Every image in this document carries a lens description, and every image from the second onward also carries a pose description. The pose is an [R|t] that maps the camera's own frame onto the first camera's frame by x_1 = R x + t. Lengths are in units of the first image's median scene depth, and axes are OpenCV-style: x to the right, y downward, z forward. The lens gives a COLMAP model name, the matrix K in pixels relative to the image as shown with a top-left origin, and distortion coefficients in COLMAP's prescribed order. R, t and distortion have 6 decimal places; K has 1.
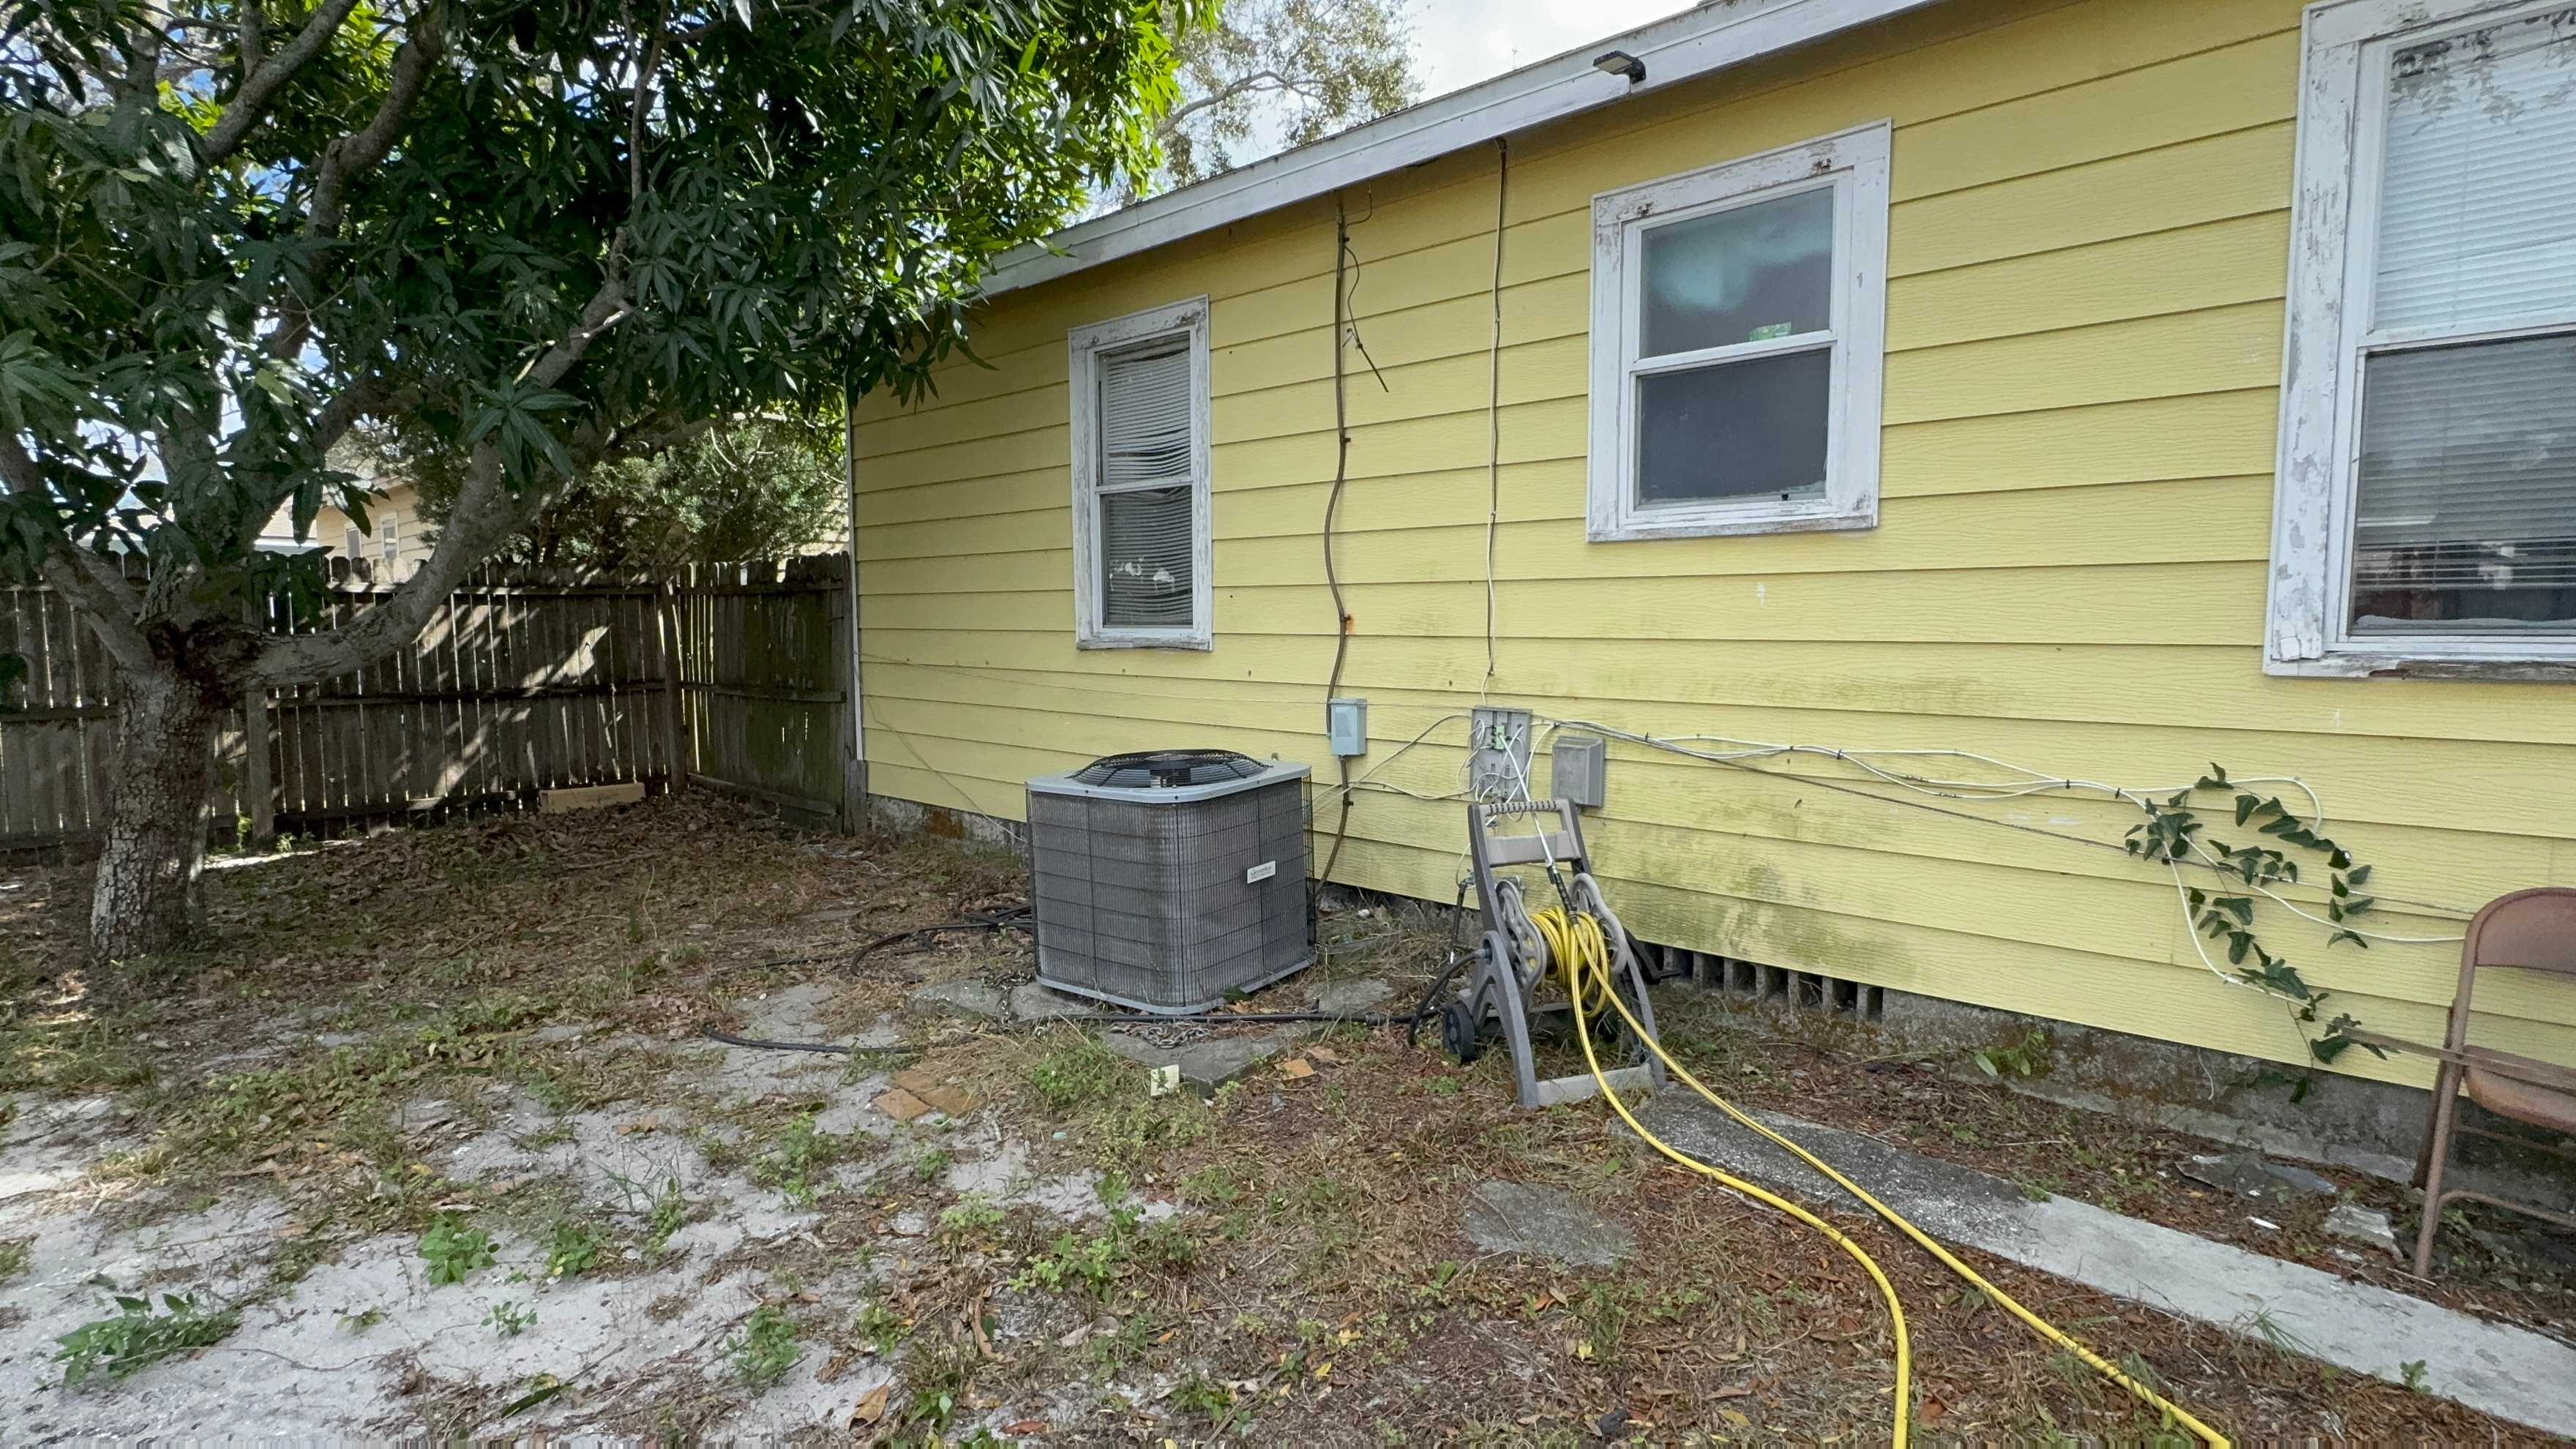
lens RADIAL K [[1172.4, 0, 1280.5], [0, 1172.4, 719.4], [0, 0, 1]] dist [-0.001440, 0.000466]
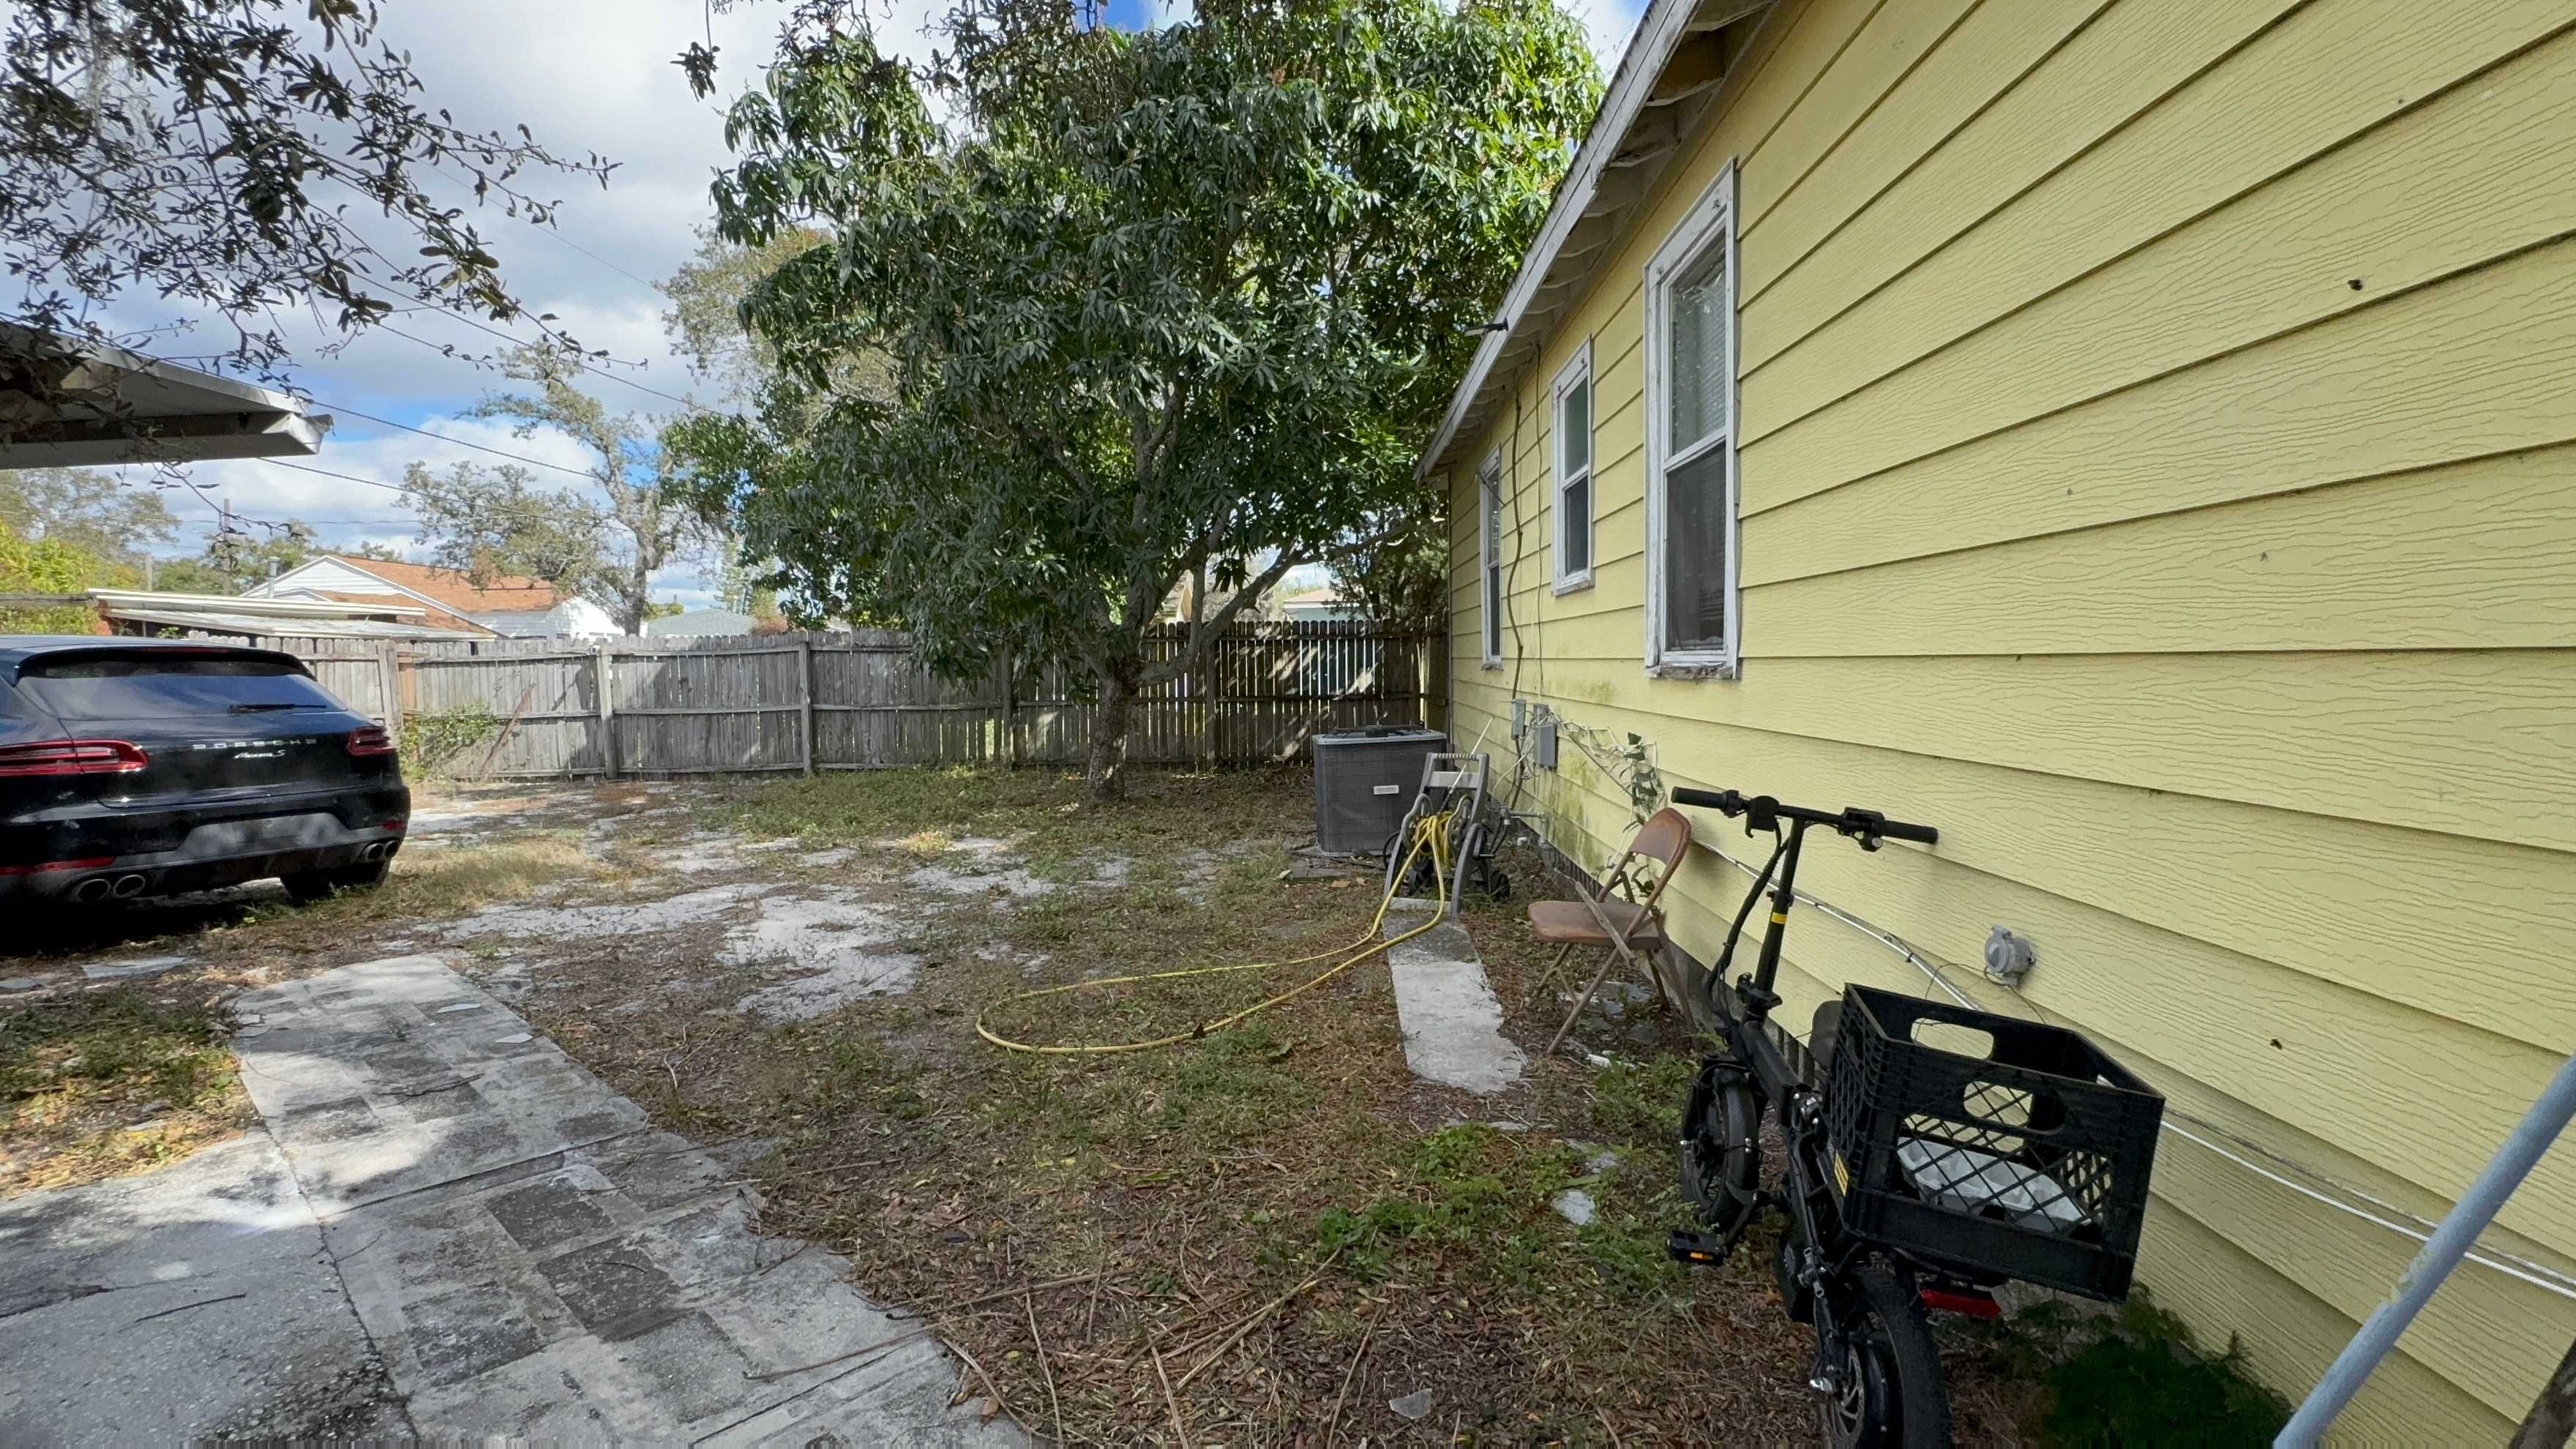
lens RADIAL K [[1172.4, 0, 1280.5], [0, 1172.4, 719.4], [0, 0, 1]] dist [-0.001440, 0.000466]
pose [[0.637449, 0.030961, -0.769870, 1.034571], [-0.053243, 0.998574, -0.003927, 0.031857], [0.768650, 0.043494, 0.638189, -0.221299]]
